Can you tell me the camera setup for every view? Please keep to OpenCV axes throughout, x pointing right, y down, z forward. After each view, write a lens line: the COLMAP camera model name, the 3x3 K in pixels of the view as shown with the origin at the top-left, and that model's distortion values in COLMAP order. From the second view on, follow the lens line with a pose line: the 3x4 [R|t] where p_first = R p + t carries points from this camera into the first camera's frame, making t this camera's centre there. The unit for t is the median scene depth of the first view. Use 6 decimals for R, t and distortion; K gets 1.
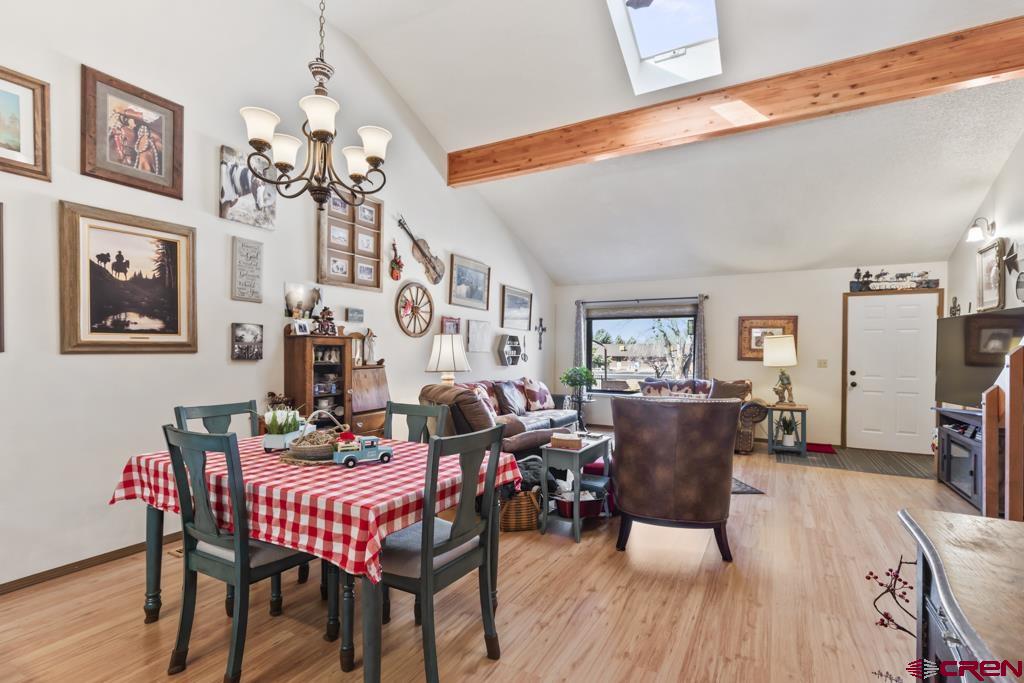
lens RADIAL K [[469.8, 0, 508.9], [0, 469.8, 354.9], [0, 0, 1]] dist [0.004264, -0.001833]
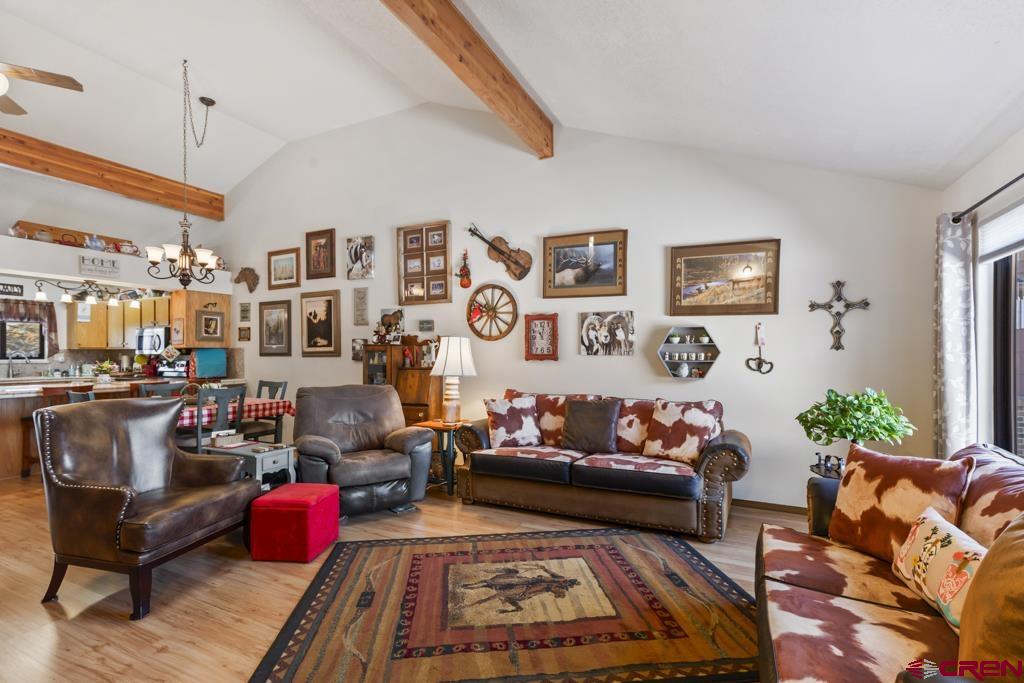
lens RADIAL K [[469.8, 0, 522.0], [0, 469.8, 351.0], [0, 0, 1]] dist [0.004264, -0.001833]
pose [[0.070210, -0.013008, -0.997447, 0.821219], [-0.005557, 0.999894, -0.013431, -0.003101], [0.997517, 0.006486, 0.070131, 1.054280]]
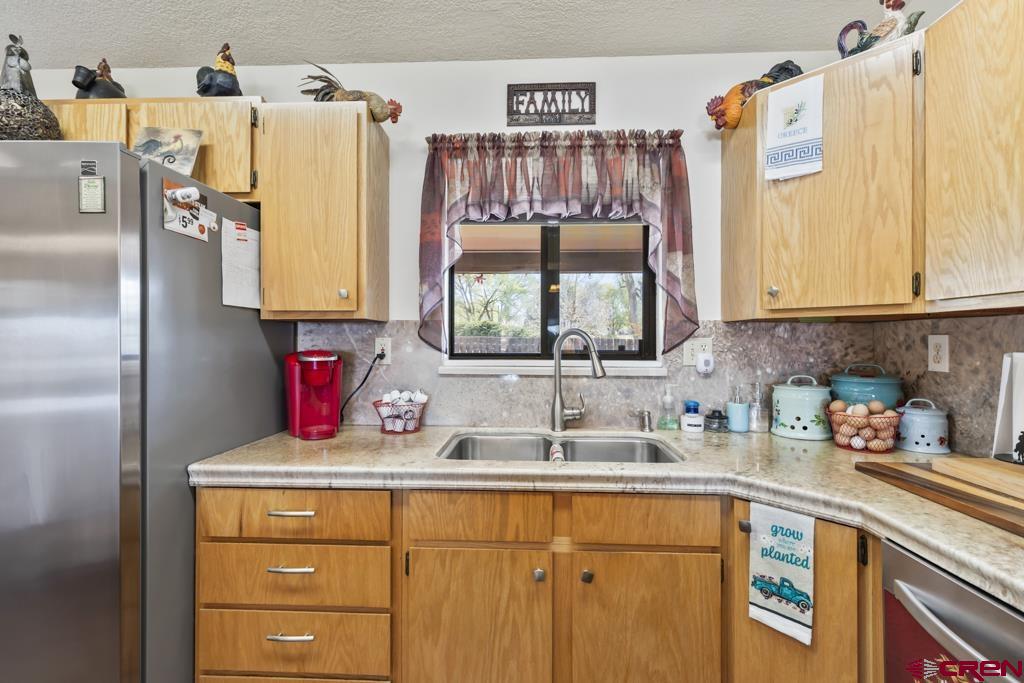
lens RADIAL K [[469.8, 0, 509.8], [0, 469.8, 339.2], [0, 0, 1]] dist [0.004264, -0.001833]
pose [[-0.893789, -0.014272, -0.448261, -0.561351], [-0.016661, 0.999860, 0.001384, -0.004817], [0.448179, 0.008706, -0.893901, -0.115376]]
